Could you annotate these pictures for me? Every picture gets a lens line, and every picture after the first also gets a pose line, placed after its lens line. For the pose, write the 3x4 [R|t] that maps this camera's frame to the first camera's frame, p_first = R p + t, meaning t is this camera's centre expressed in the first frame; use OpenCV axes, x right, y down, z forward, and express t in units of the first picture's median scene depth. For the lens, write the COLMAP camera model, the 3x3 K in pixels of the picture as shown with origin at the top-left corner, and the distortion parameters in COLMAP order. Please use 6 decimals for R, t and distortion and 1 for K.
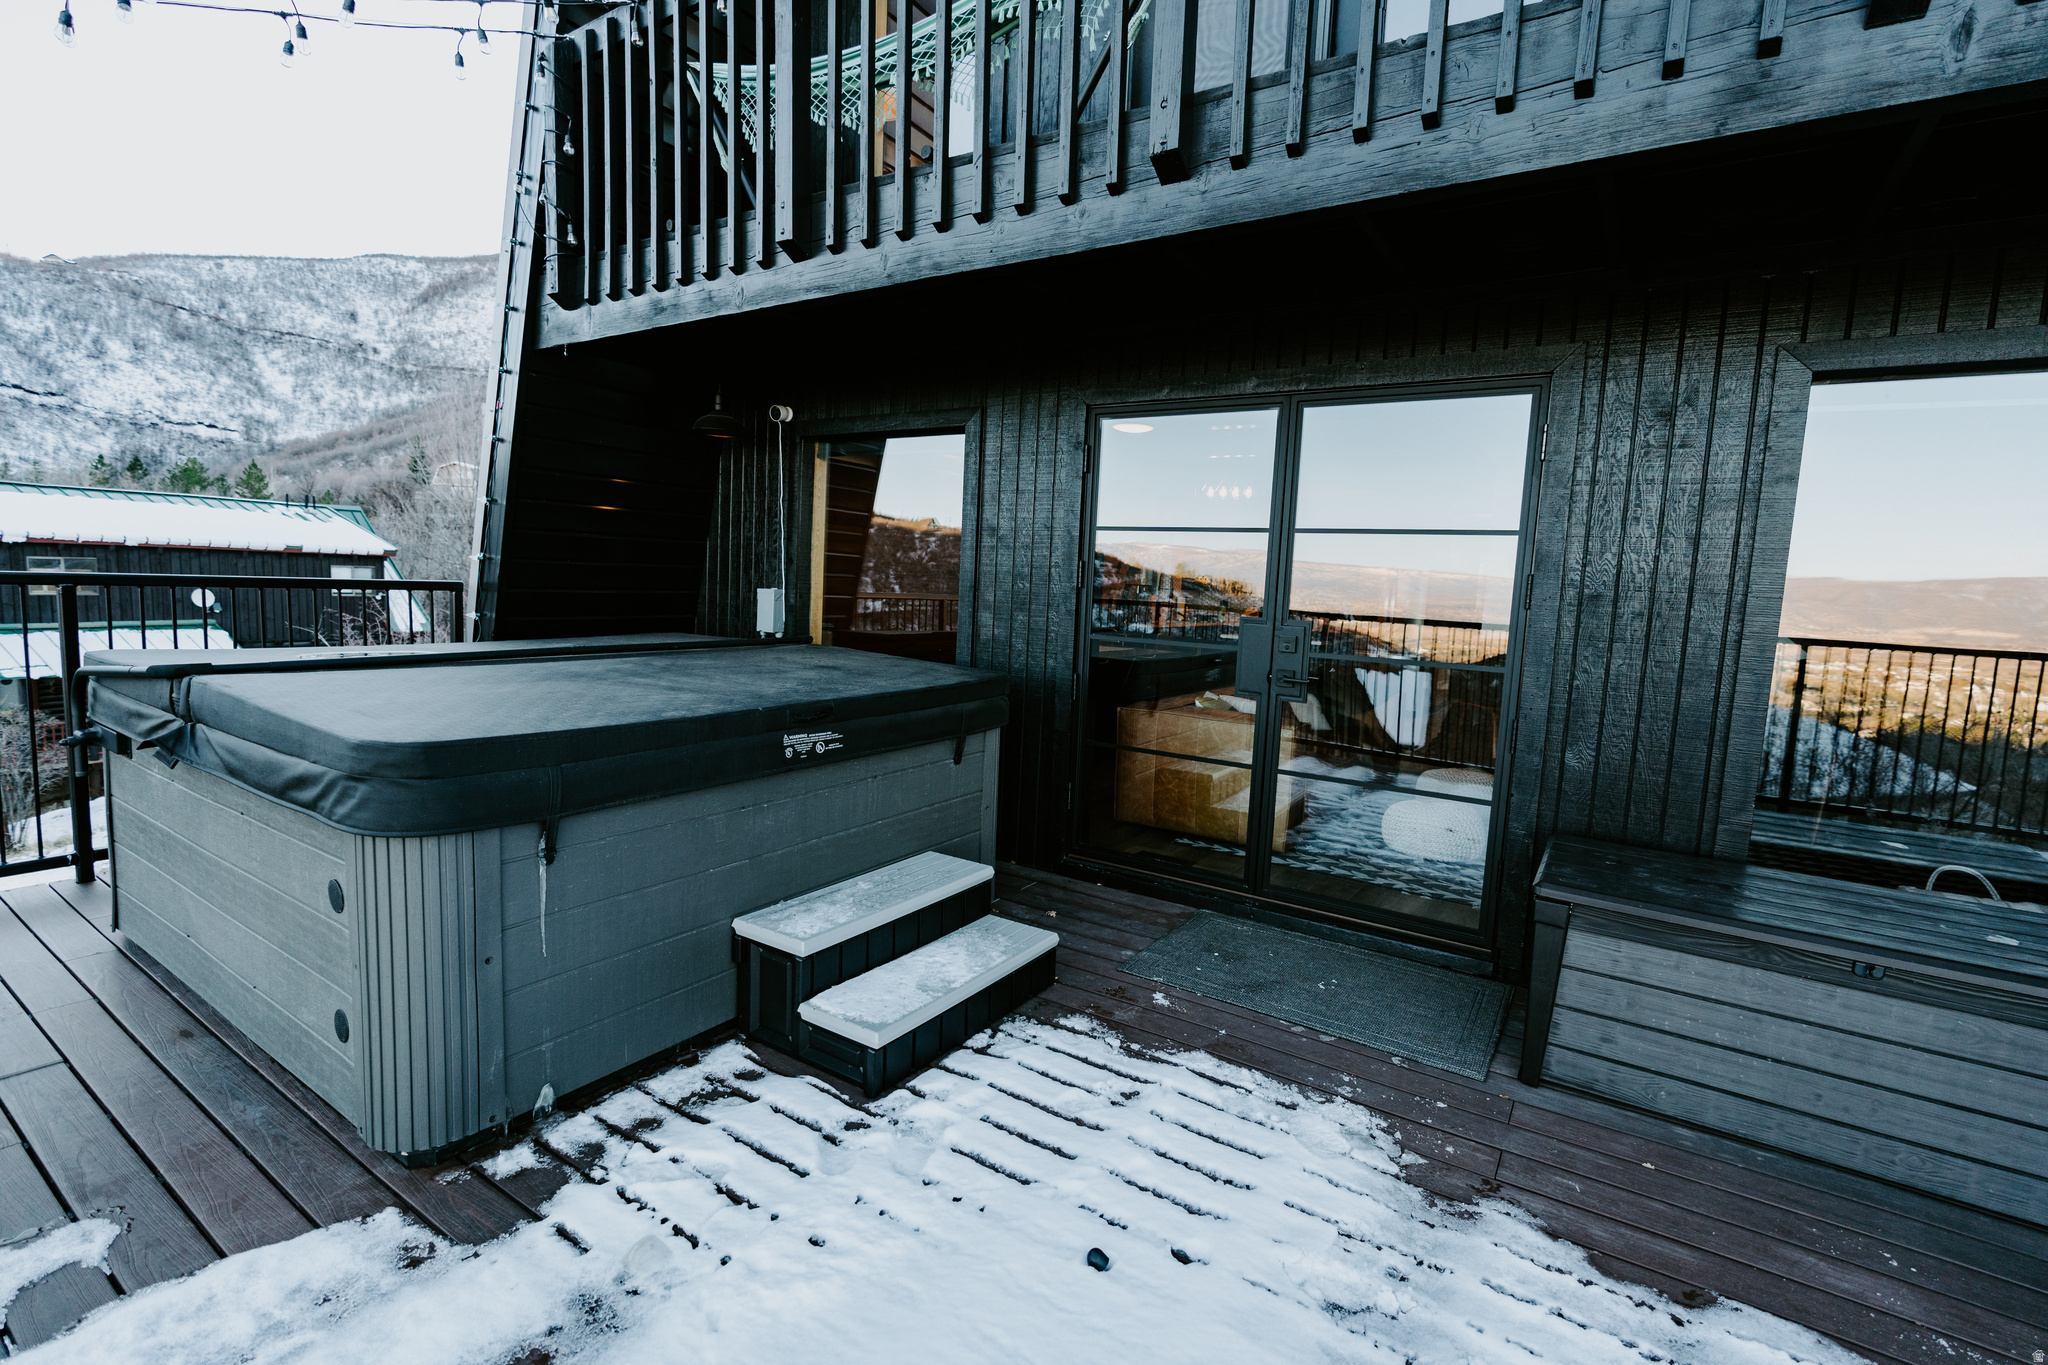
lens RADIAL K [[930.0, 0, 1025.8], [0, 930.0, 677.7], [0, 0, 1]] dist [-0.012458, 0.003919]
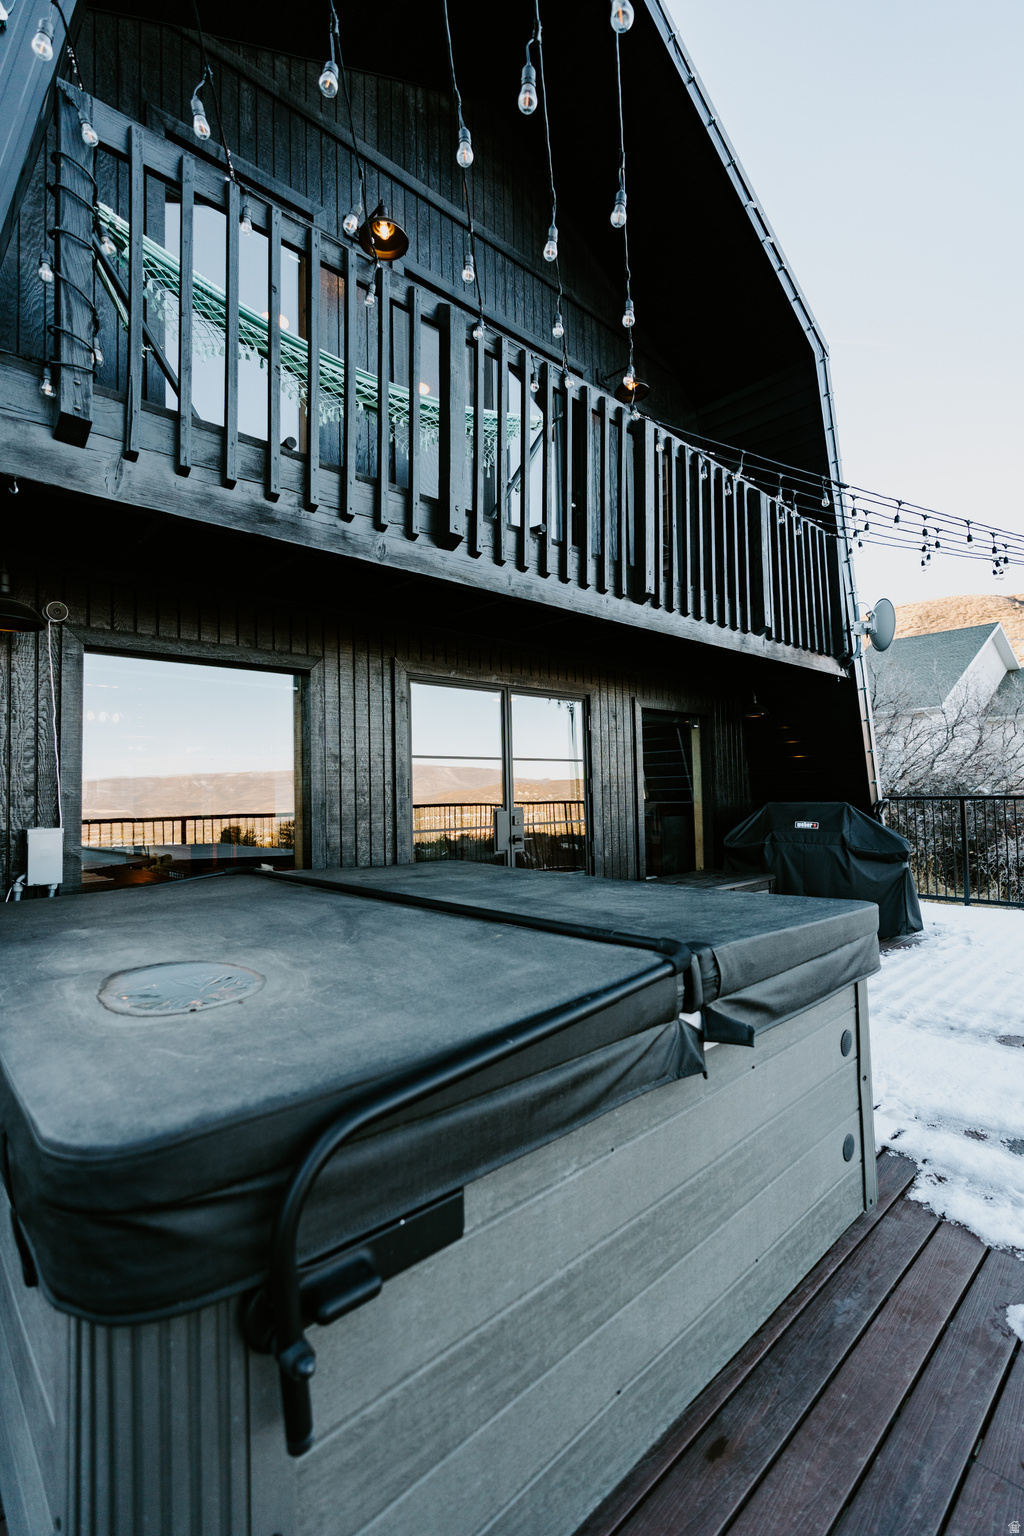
lens RADIAL K [[697.5, 0, 508.8], [0, 697.5, 762.5], [0, 0, 1]] dist [-0.012458, 0.003919]
pose [[0.230909, -0.008766, 0.972936, -1.349490], [0.134160, 0.990695, -0.022914, -0.153492], [-0.963681, 0.135820, 0.229937, 0.872351]]
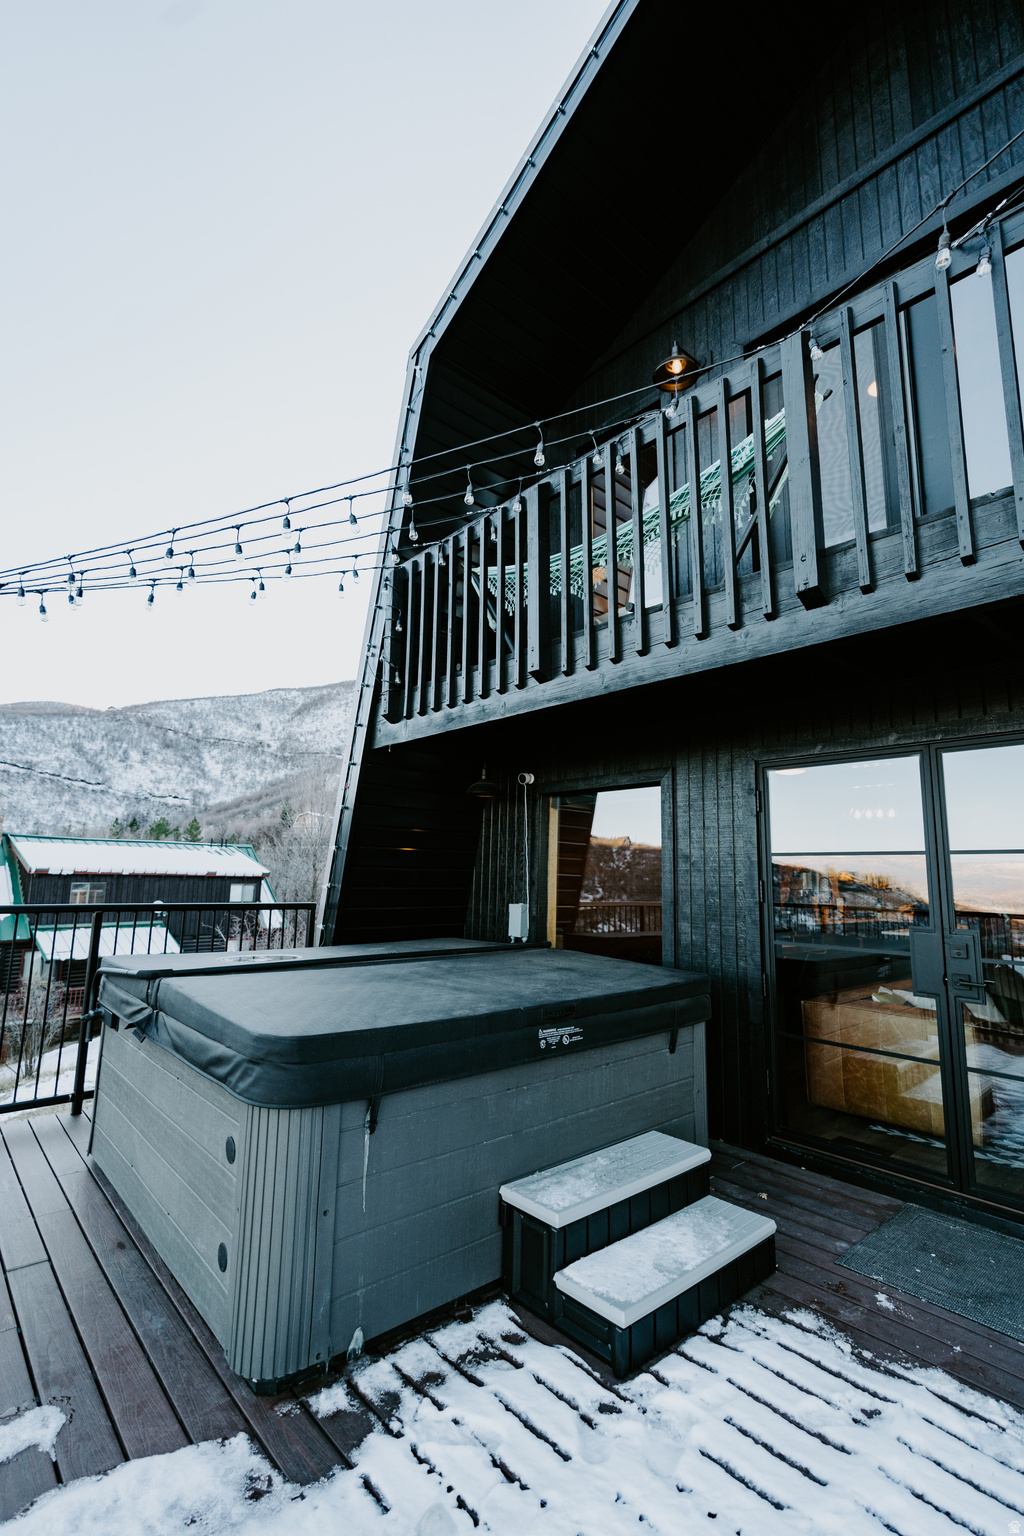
lens RADIAL K [[697.5, 0, 508.8], [0, 697.5, 762.5], [0, 0, 1]] dist [-0.012458, 0.003919]
pose [[0.964915, -0.066833, -0.253913, -0.028932], [-0.005179, 0.962028, -0.272900, -0.029943], [0.262510, 0.264641, 0.927930, -0.008002]]
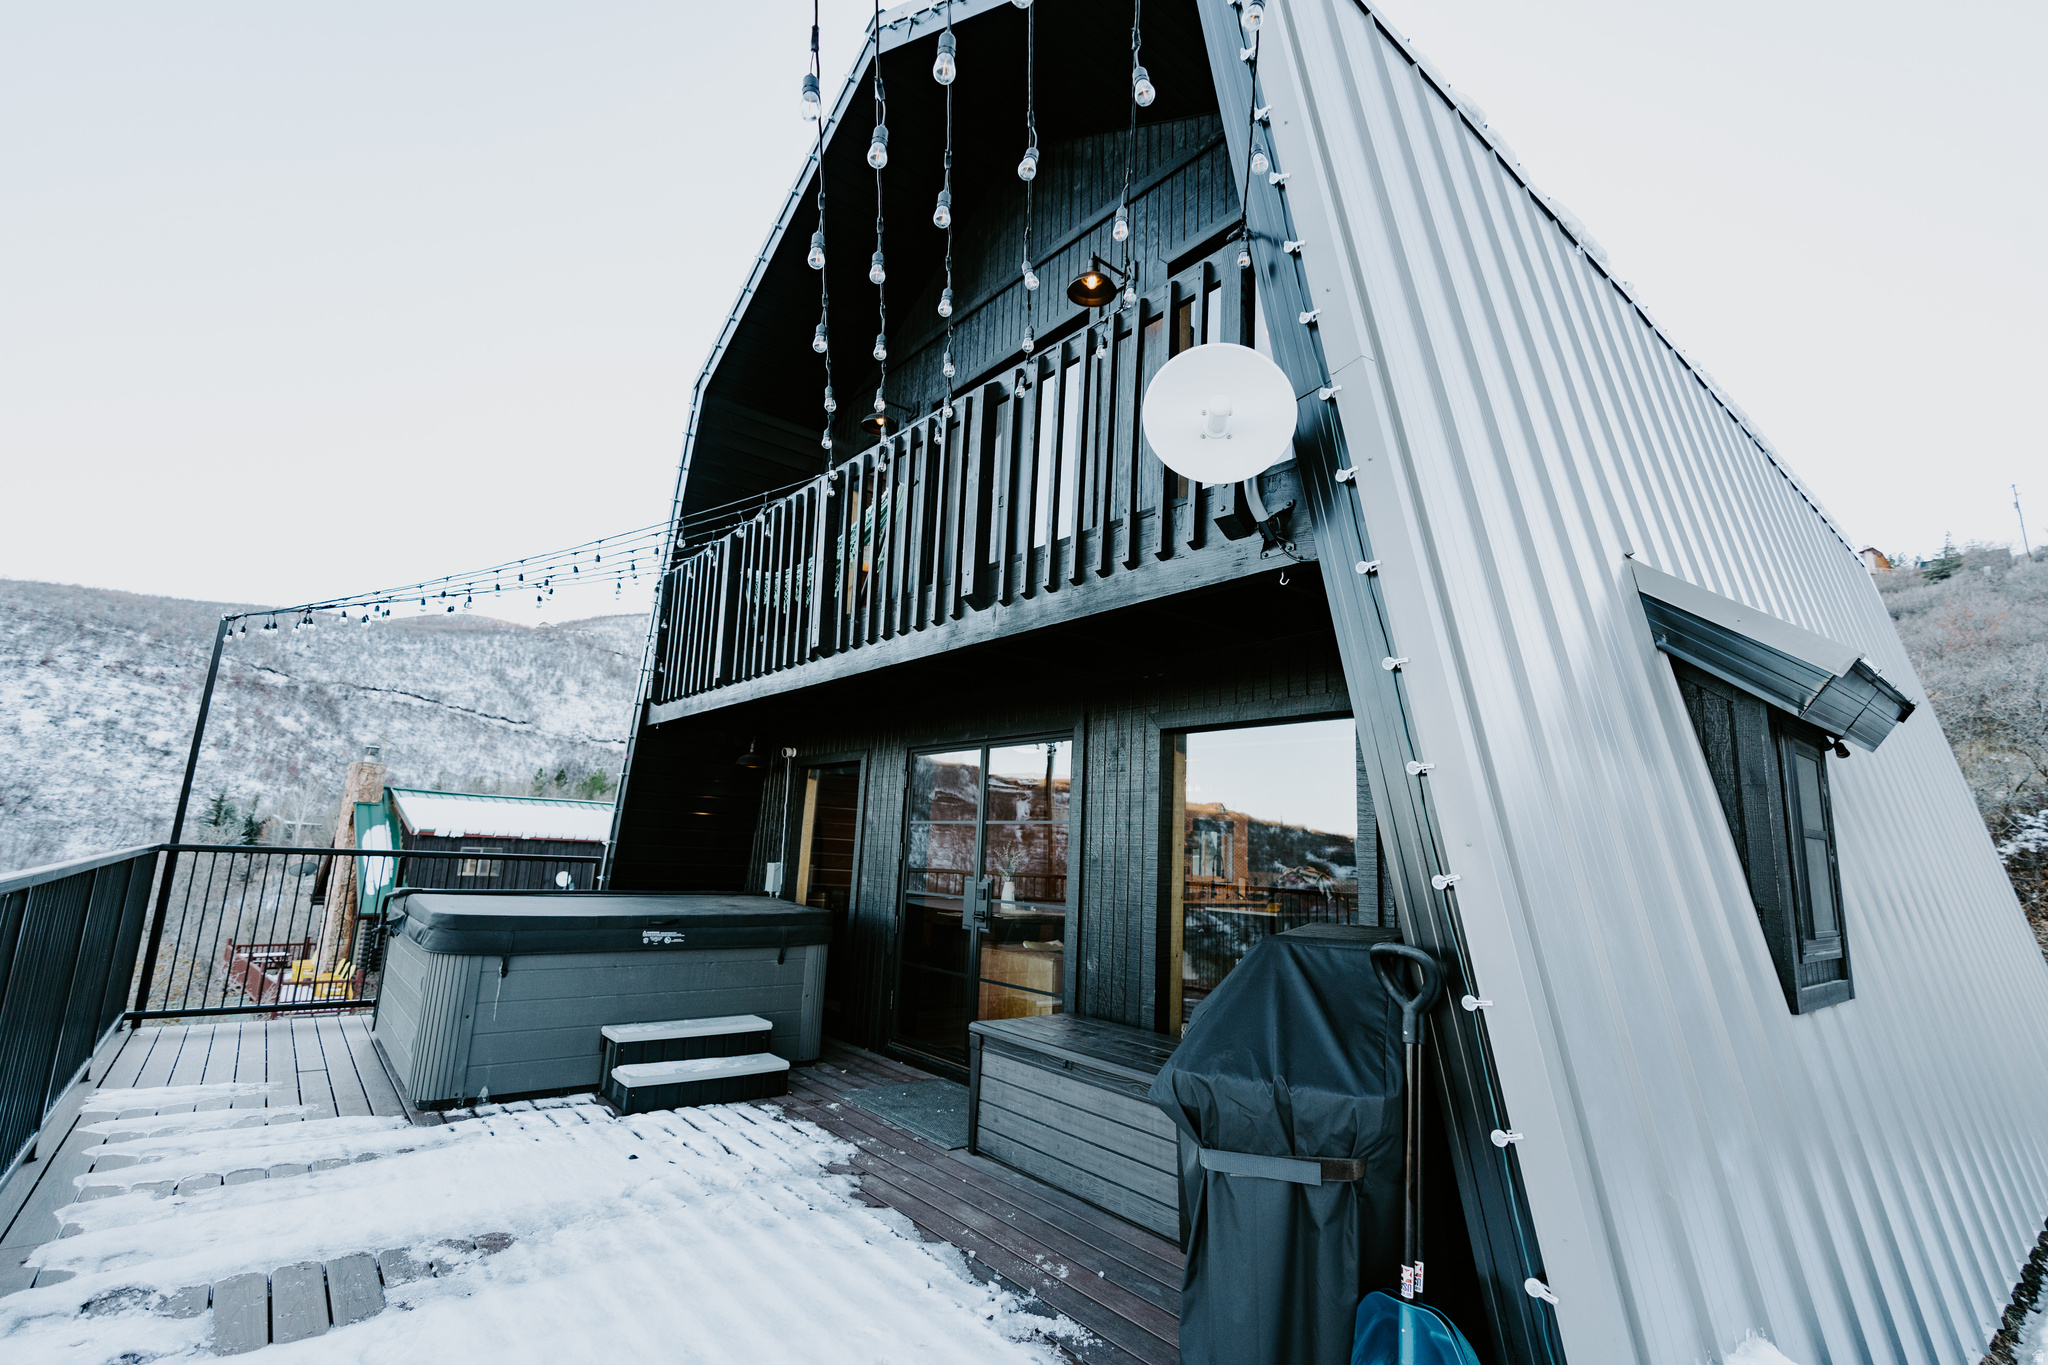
lens RADIAL K [[930.0, 0, 1025.8], [0, 930.0, 677.7], [0, 0, 1]] dist [-0.012458, 0.003919]
pose [[0.955403, -0.059181, -0.289314, 1.078415], [-0.031239, 0.953961, -0.298301, 0.106905], [0.293648, 0.294035, 0.909568, -0.686895]]
